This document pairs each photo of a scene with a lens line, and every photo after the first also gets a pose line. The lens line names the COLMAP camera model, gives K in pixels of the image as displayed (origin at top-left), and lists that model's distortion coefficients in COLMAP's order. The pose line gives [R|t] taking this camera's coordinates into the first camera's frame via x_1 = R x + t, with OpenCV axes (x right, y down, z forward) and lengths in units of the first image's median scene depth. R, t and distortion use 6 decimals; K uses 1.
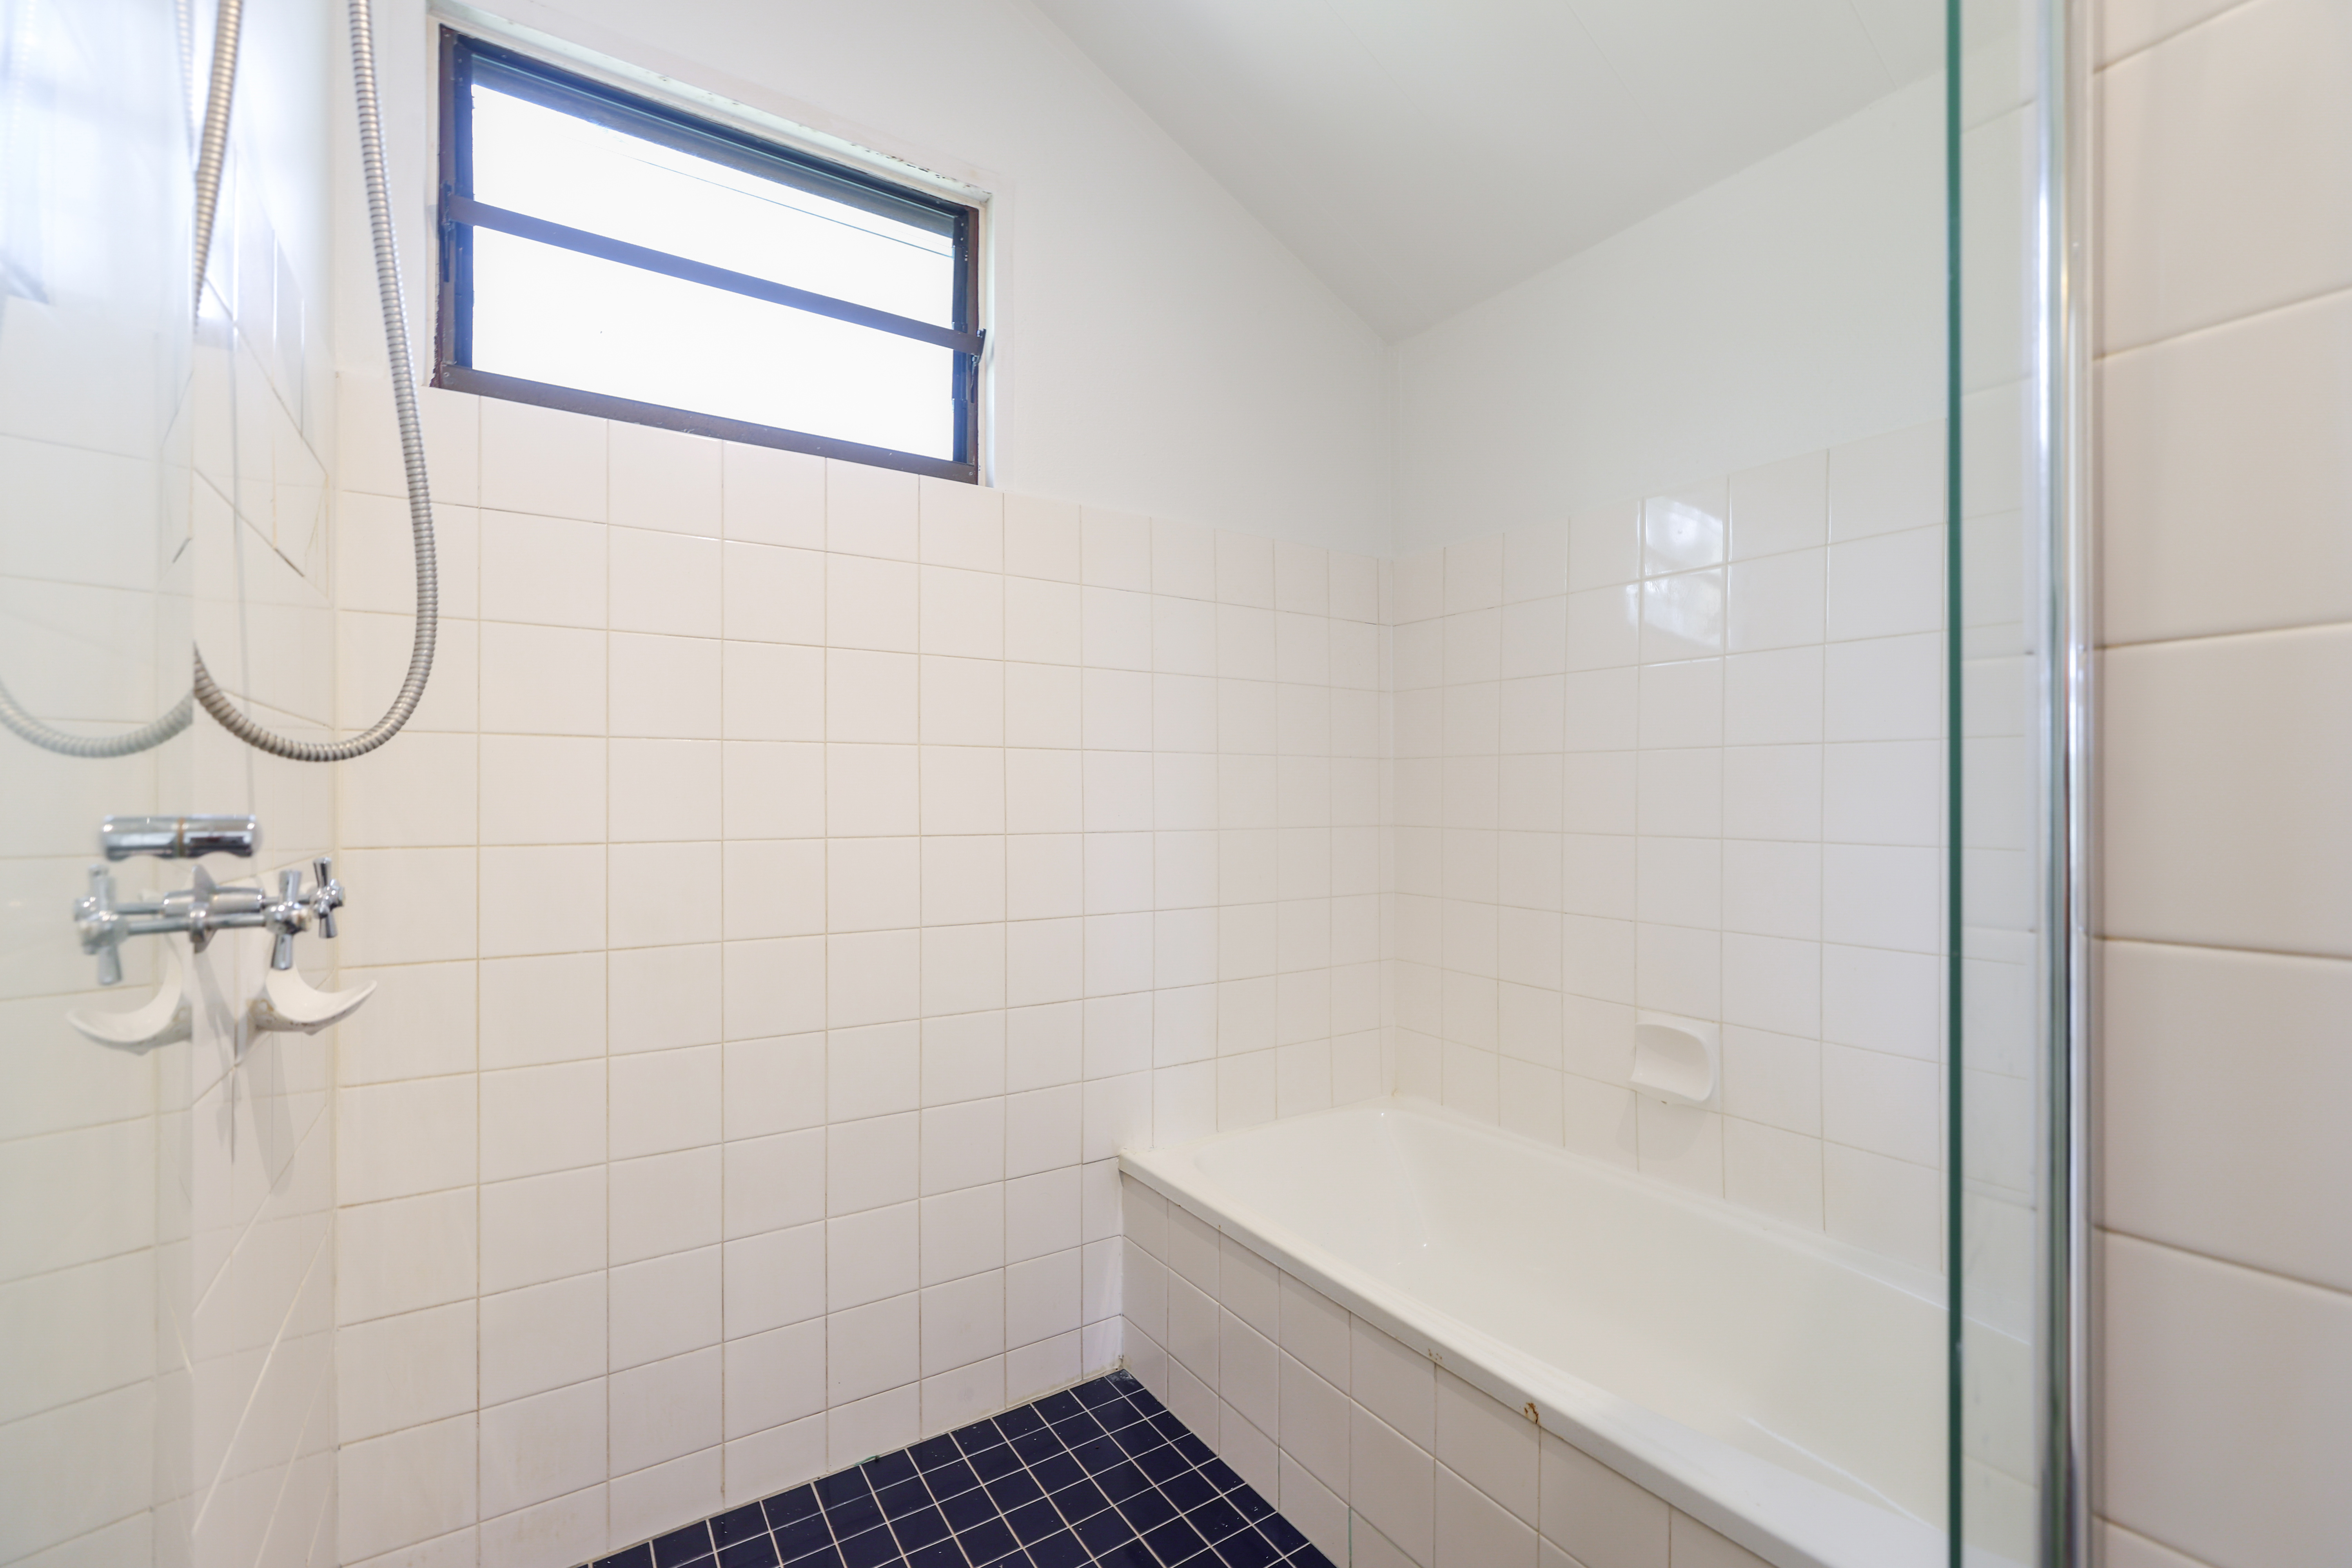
lens RADIAL K [[1006.9, 0, 1178.6], [0, 1006.9, 789.9], [0, 0, 1]] dist [-0.014338, 0.002178]
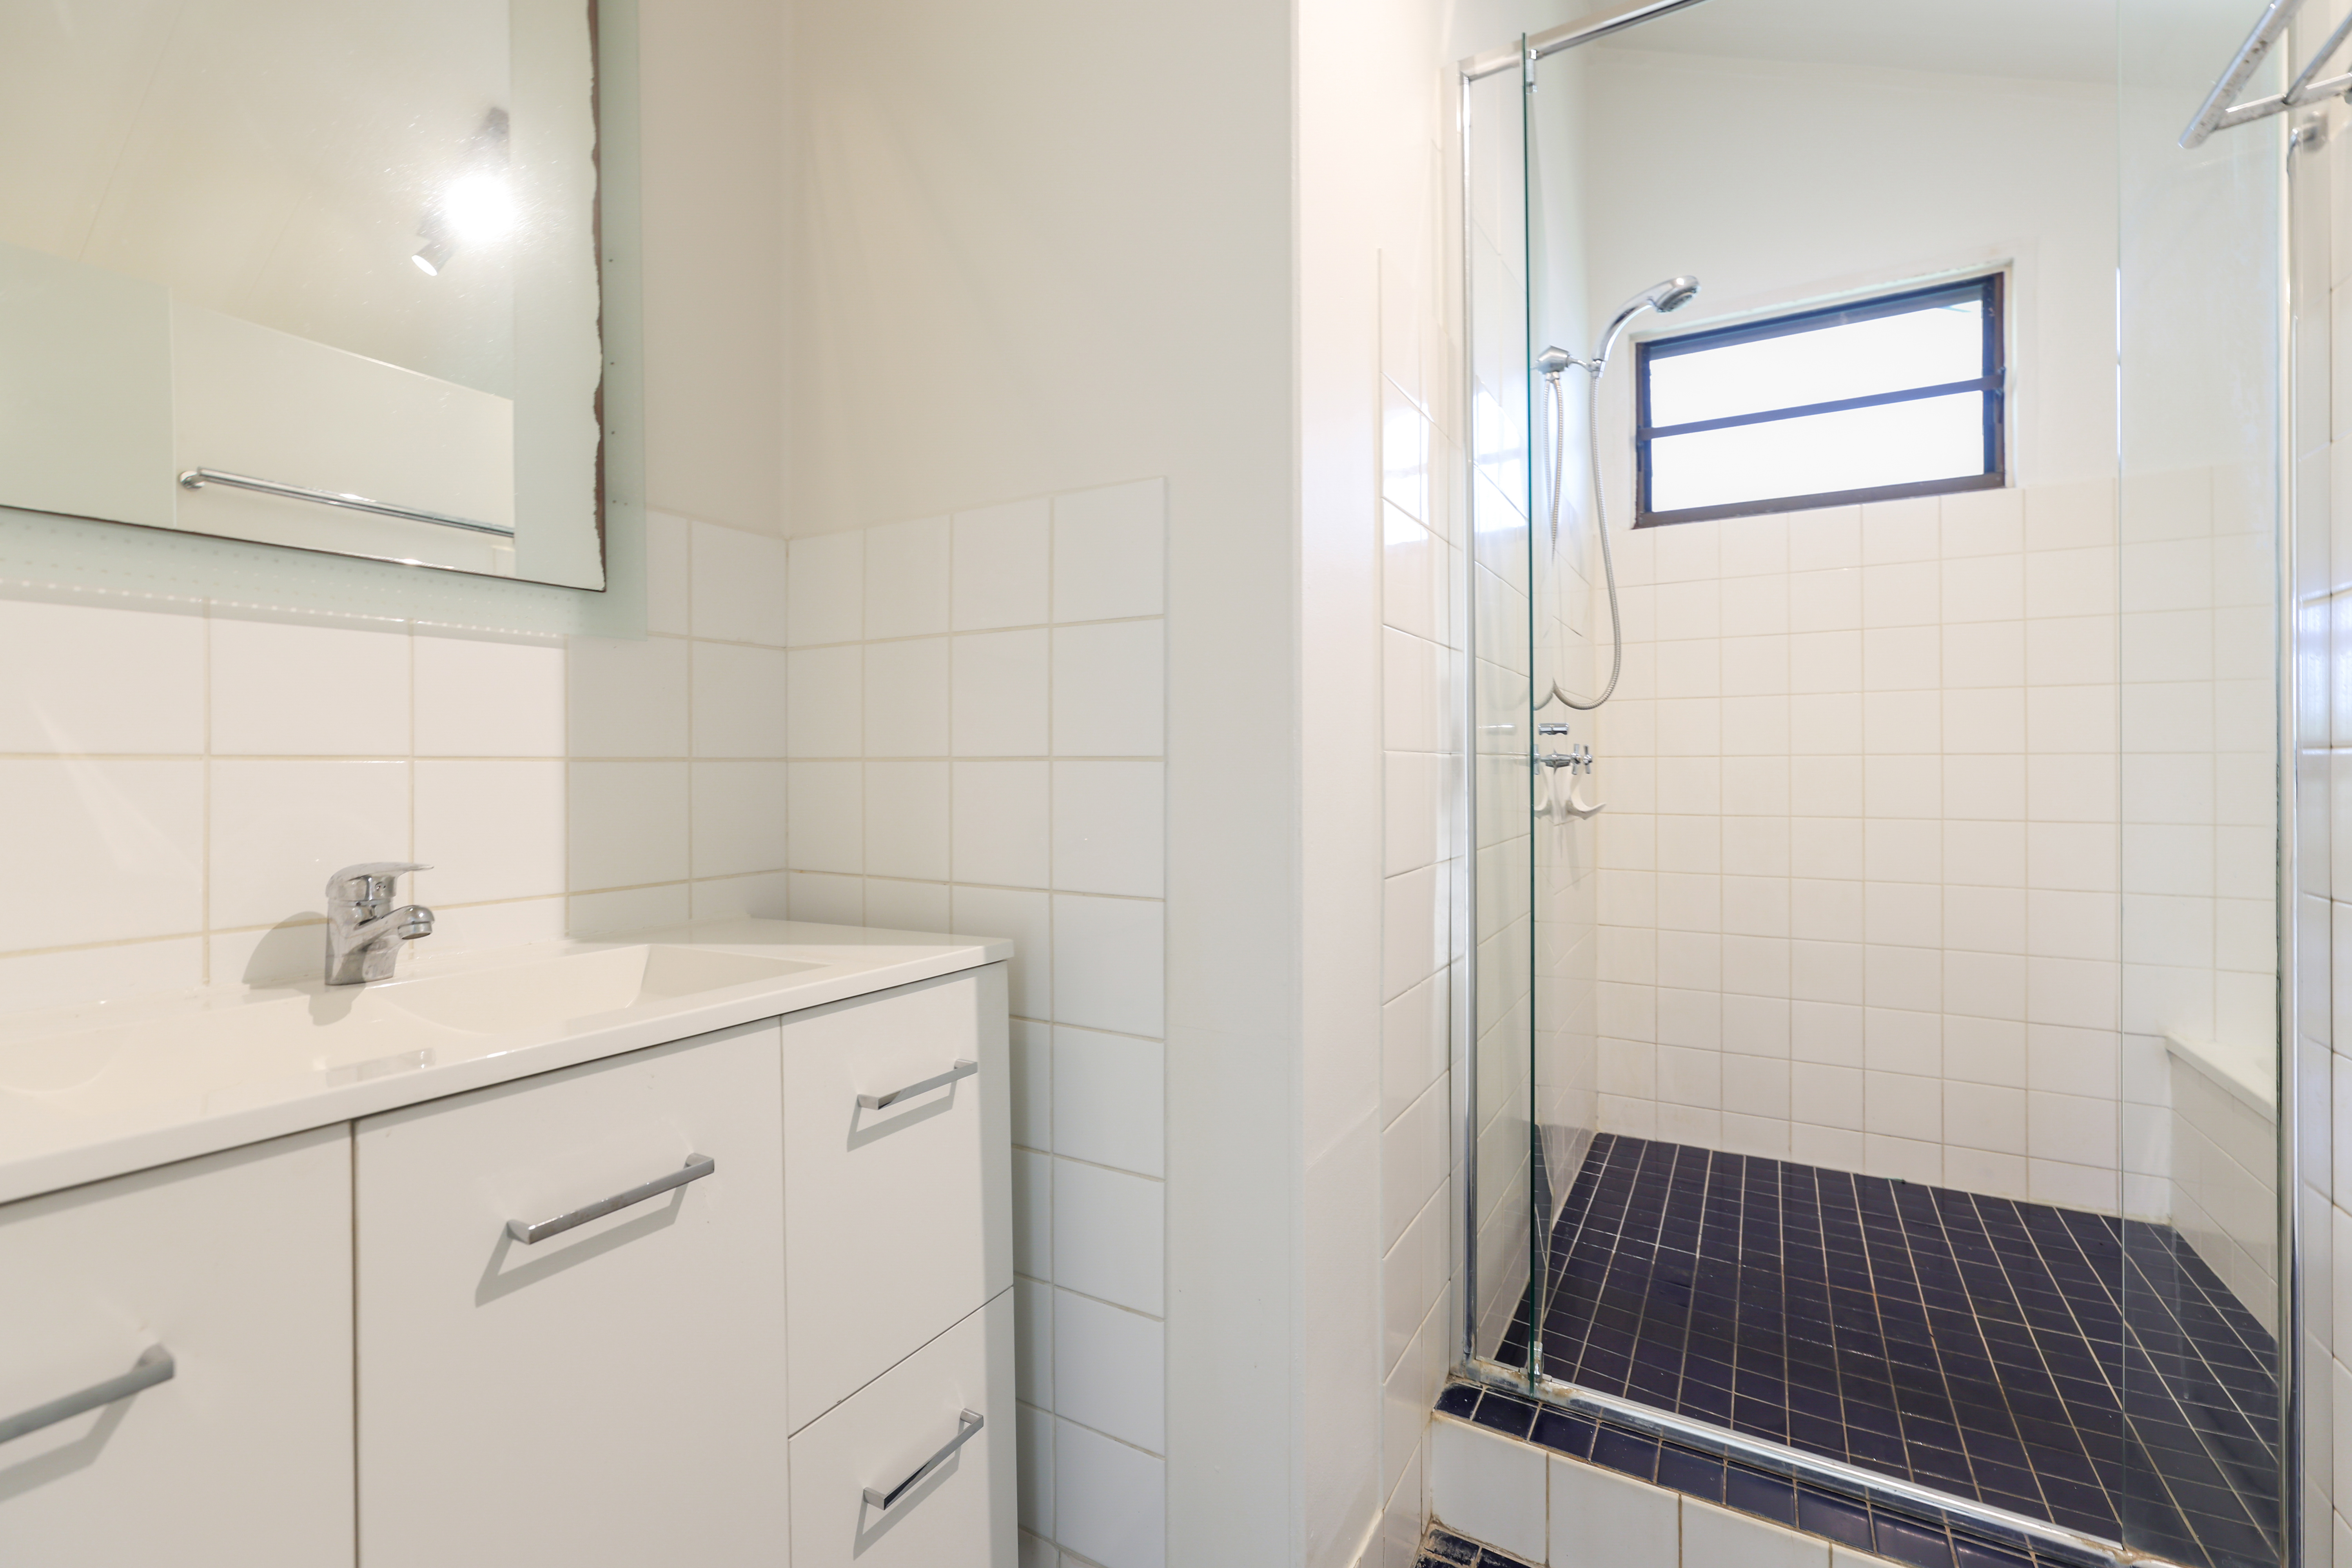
lens RADIAL K [[1006.9, 0, 1172.9], [0, 1006.9, 773.1], [0, 0, 1]] dist [-0.014338, 0.002178]
pose [[0.436757, 0.002986, -0.899574, 0.509923], [0.010857, 0.999904, 0.008590, 0.046544], [0.899514, -0.013518, 0.436683, -0.555809]]
